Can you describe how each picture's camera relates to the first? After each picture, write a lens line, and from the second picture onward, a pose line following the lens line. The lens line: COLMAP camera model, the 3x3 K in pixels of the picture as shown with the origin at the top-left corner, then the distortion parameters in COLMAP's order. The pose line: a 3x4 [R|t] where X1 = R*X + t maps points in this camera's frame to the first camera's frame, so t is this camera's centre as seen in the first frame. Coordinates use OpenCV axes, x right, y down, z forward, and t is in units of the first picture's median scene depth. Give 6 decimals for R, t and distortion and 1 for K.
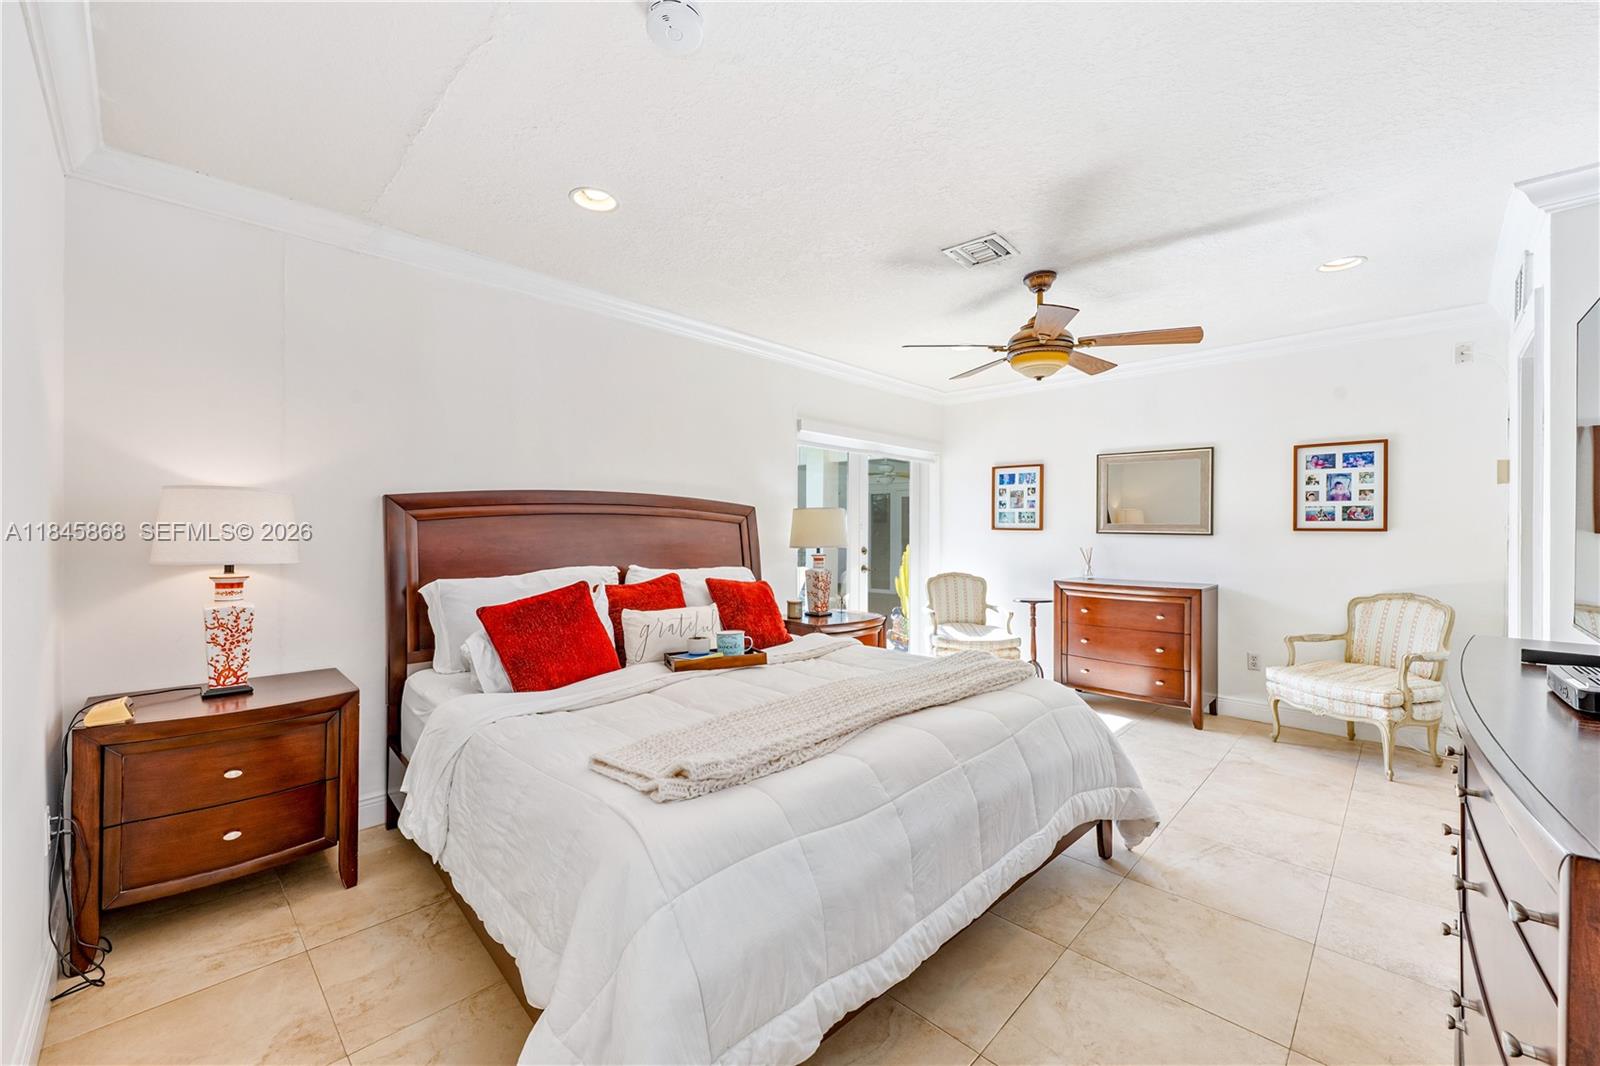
lens RADIAL K [[630.8, 0, 809.2], [0, 630.8, 529.4], [0, 0, 1]] dist [0.003186, 0.000015]
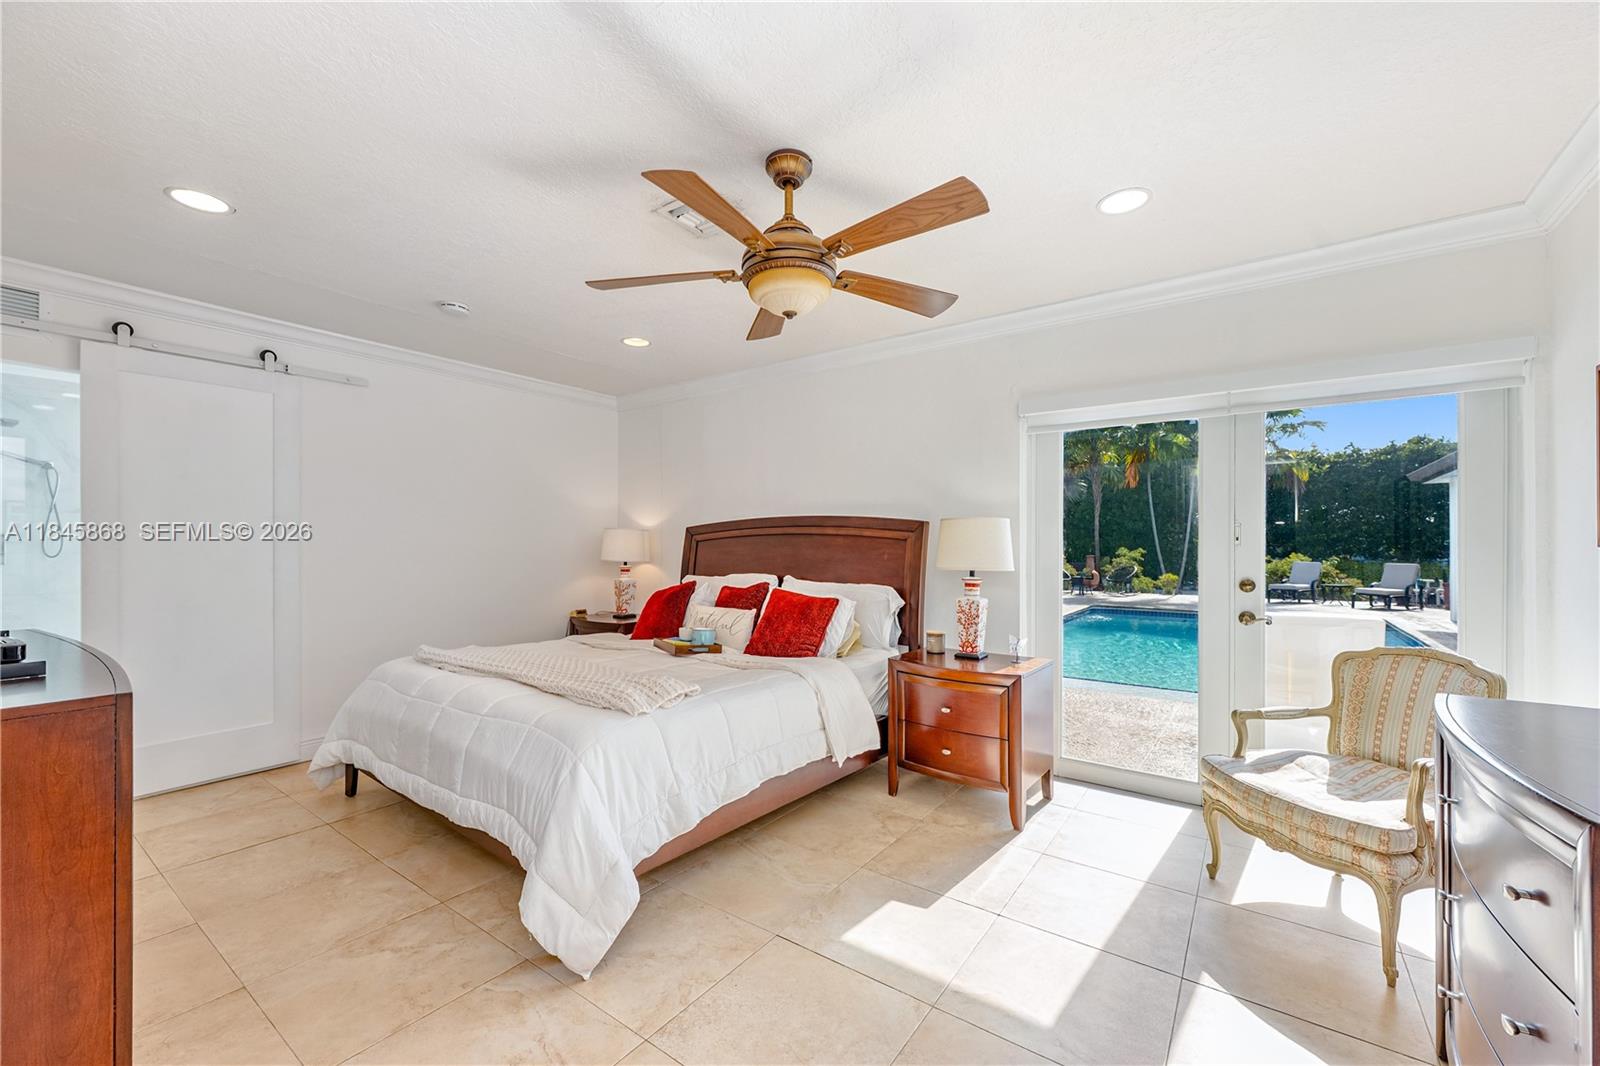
lens RADIAL K [[630.8, 0, 809.6], [0, 630.8, 546.6], [0, 0, 1]] dist [0.003186, 0.000015]
pose [[0.143008, -0.002410, -0.989719, 1.046856], [0.005844, 0.999982, -0.001591, 0.003188], [0.989704, -0.005556, 0.143019, 0.945997]]
